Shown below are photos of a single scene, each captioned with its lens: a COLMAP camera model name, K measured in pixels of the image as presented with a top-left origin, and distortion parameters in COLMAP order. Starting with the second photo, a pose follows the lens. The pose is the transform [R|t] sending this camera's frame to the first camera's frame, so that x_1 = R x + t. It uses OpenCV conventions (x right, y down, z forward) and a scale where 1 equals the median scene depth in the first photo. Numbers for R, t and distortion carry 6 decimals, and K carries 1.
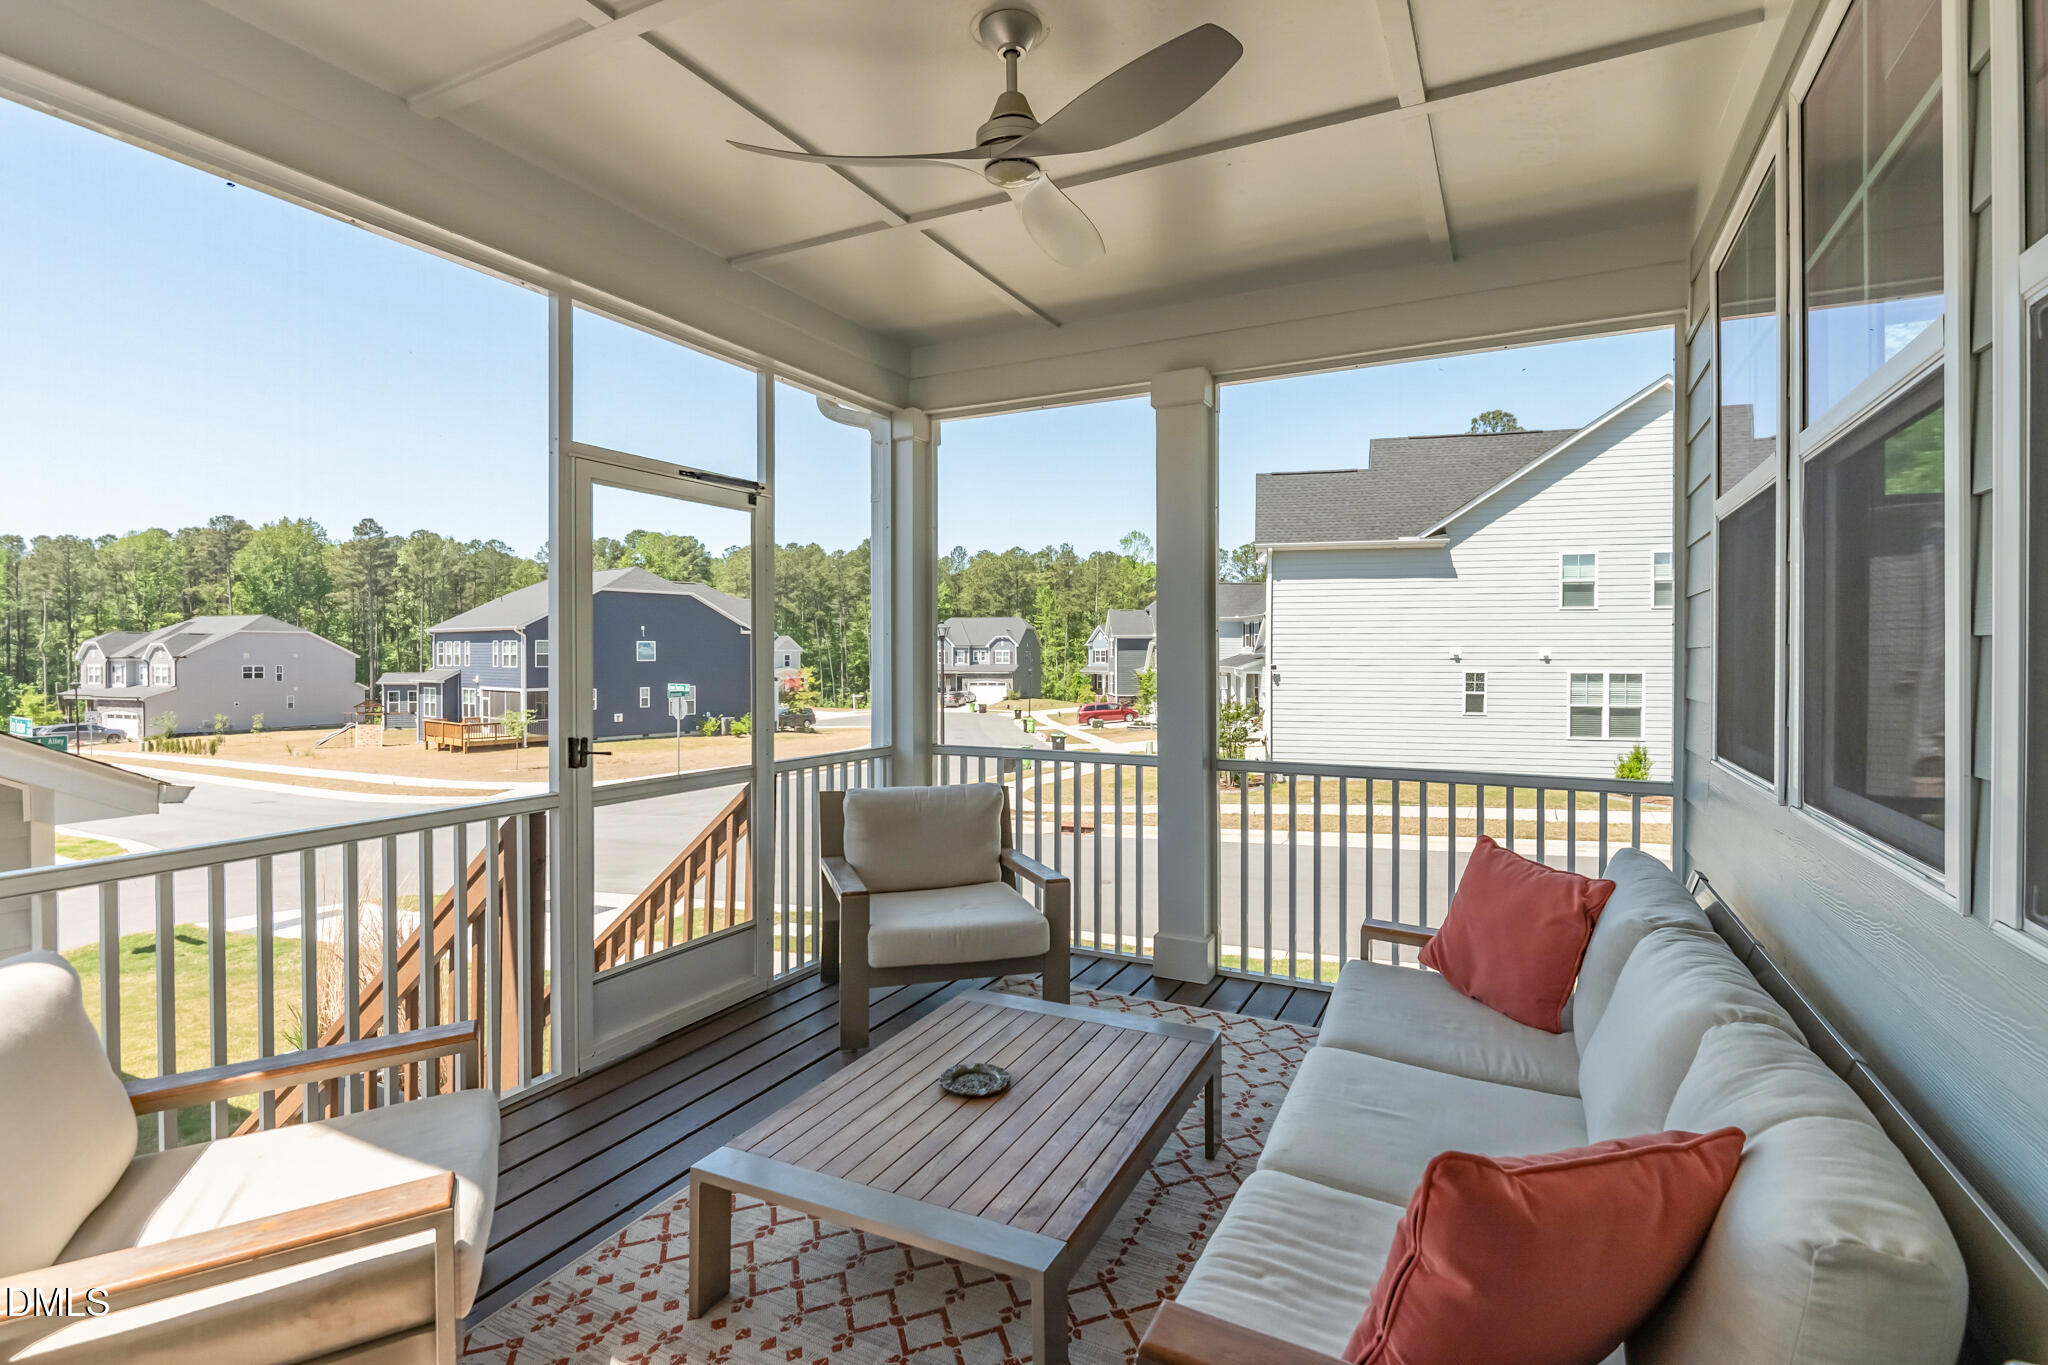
lens RADIAL K [[958.5, 0, 1035.0], [0, 958.5, 656.4], [0, 0, 1]] dist [-0.001288, -0.000083]
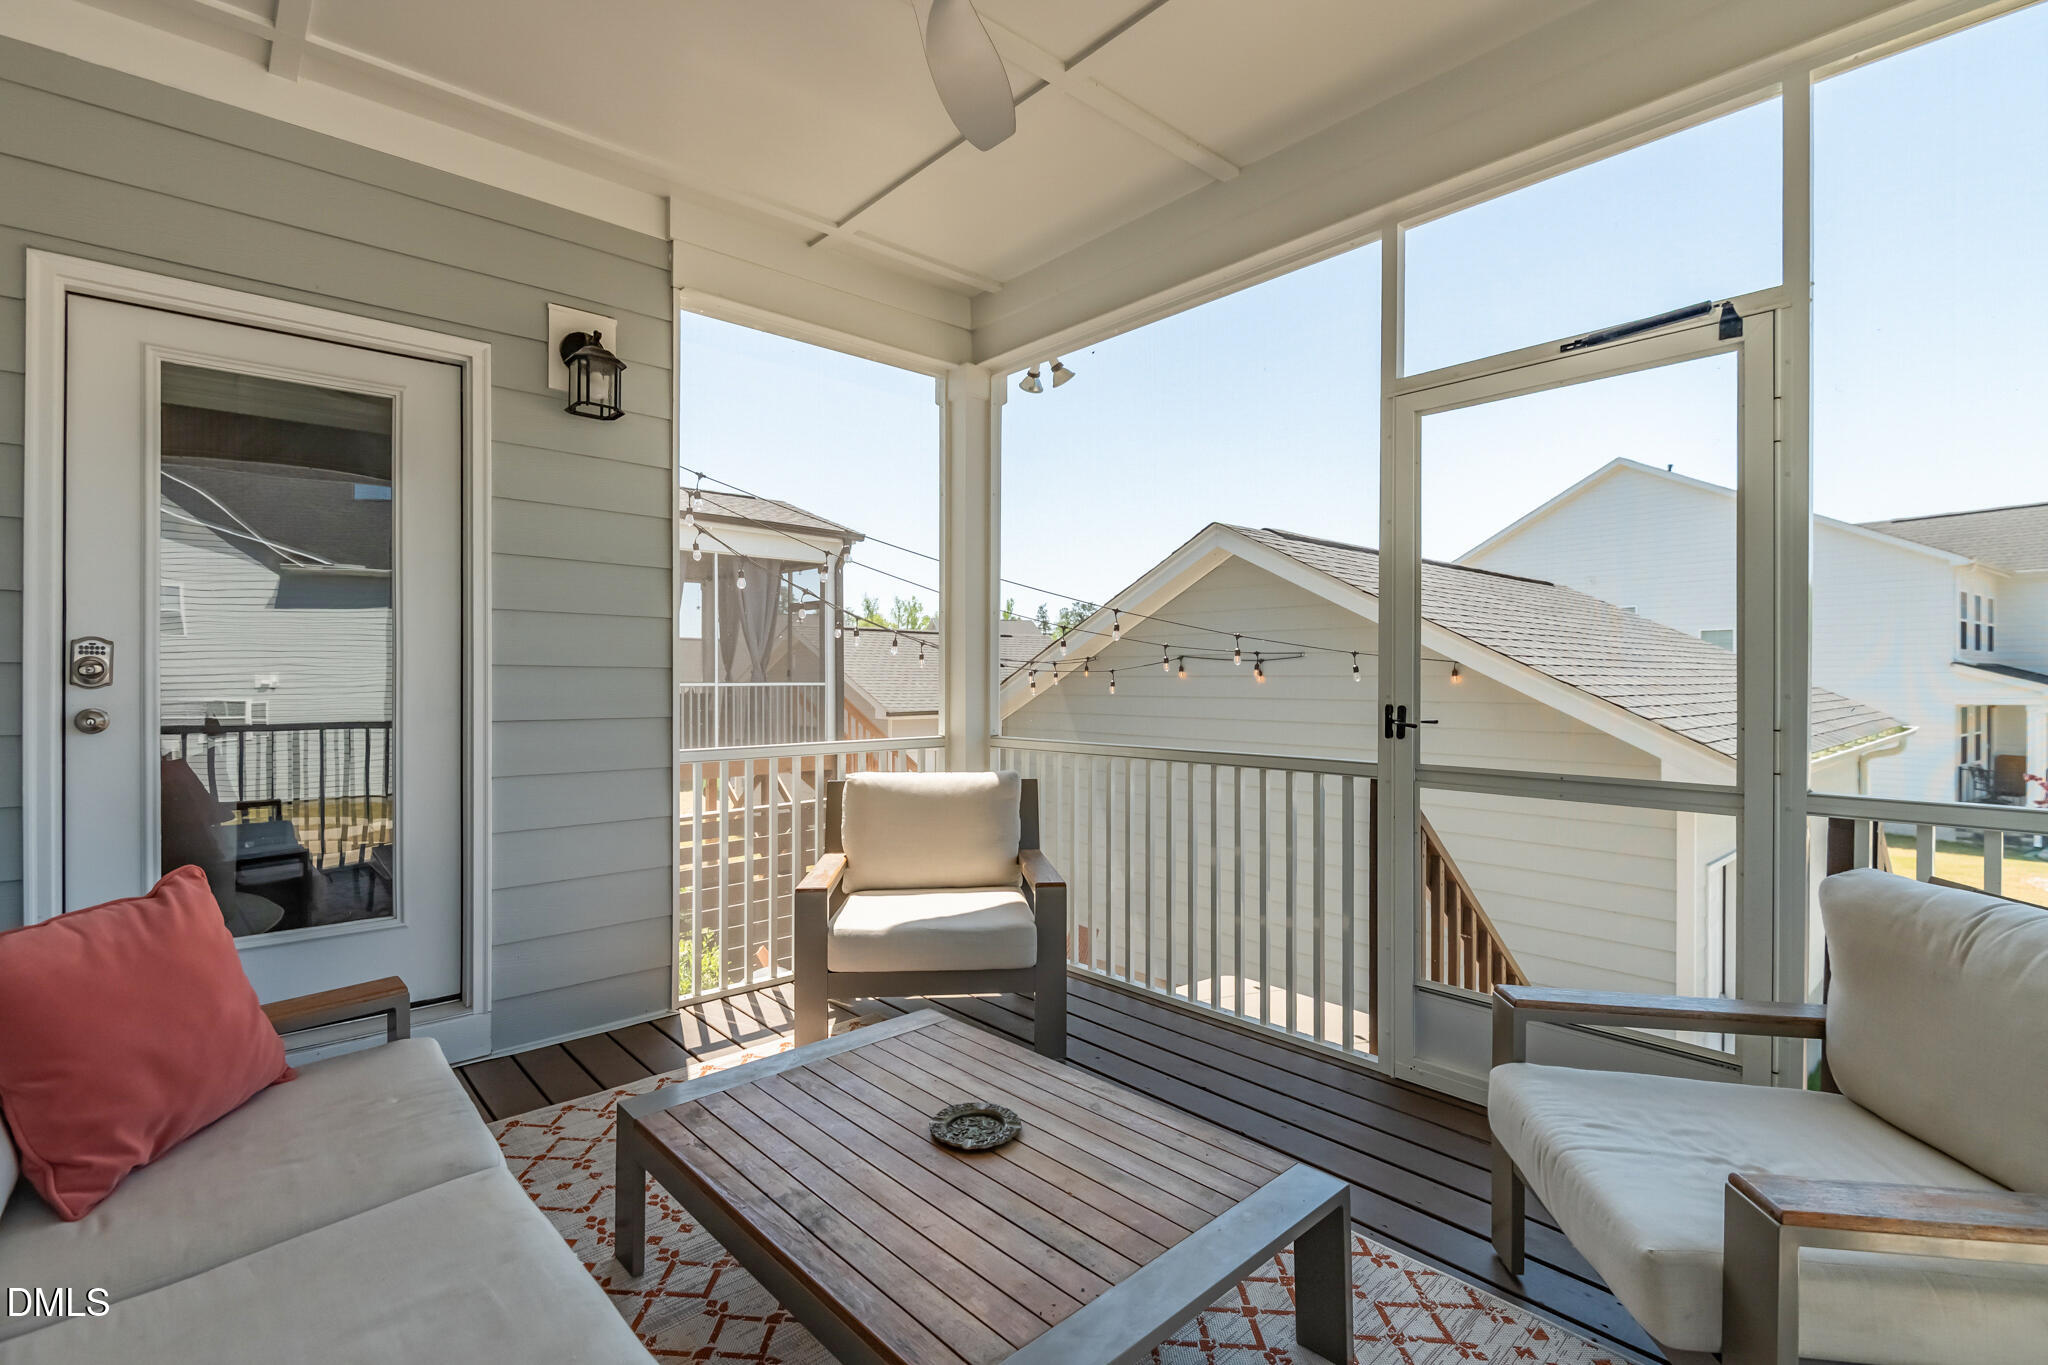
lens RADIAL K [[959.2, 0, 1024.0], [0, 959.2, 682.5], [0, 0, 1]] dist [-0.001613, -0.000482]
pose [[-0.370981, 0.000701, -0.928640, 0.631059], [-0.004209, 0.999988, 0.002436, 0.080838], [0.928631, 0.004813, -0.370973, 1.301213]]
